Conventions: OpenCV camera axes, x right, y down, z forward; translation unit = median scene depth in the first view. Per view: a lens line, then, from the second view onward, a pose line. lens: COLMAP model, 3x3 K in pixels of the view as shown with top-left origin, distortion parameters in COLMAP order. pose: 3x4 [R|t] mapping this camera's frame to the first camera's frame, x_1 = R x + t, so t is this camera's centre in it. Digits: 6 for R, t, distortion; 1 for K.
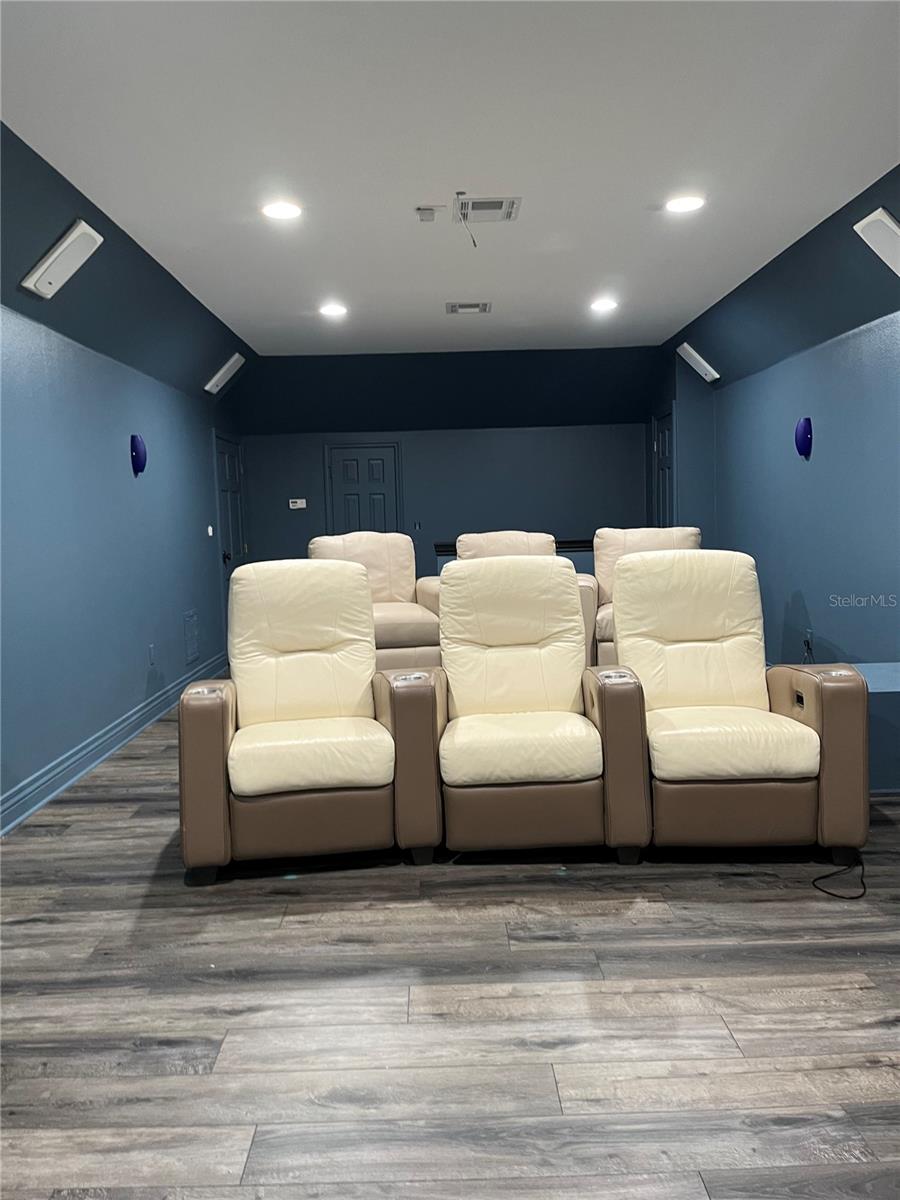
lens RADIAL K [[913.2, 0, 444.1], [0, 913.2, 586.8], [0, 0, 1]] dist [0.055436, -0.064789]
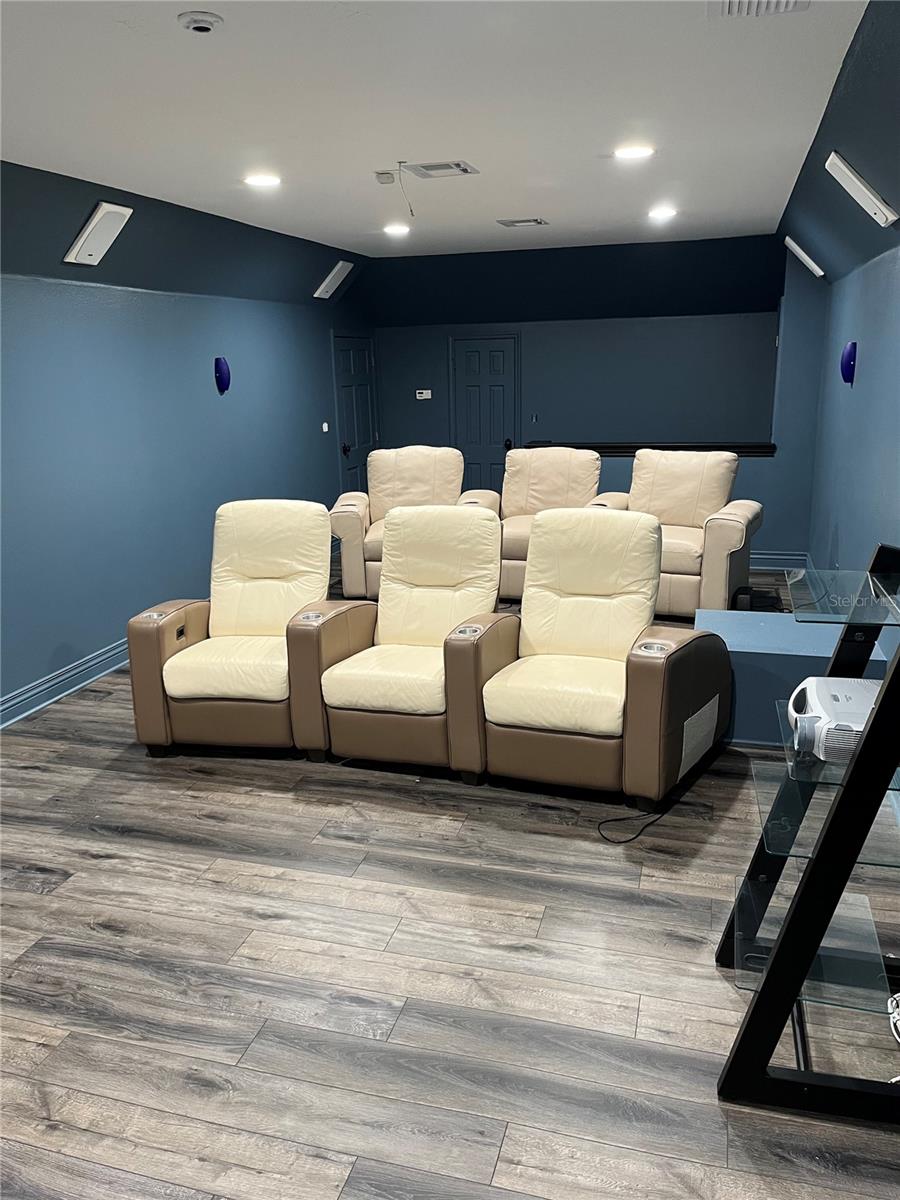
lens RADIAL K [[913.2, 0, 446.6], [0, 913.2, 603.6], [0, 0, 1]] dist [0.055436, -0.064789]
pose [[0.955043, 0.083133, -0.284573, 0.500613], [-0.026360, 0.979890, 0.197791, -0.169737], [0.295293, -0.181397, 0.938028, -0.092521]]
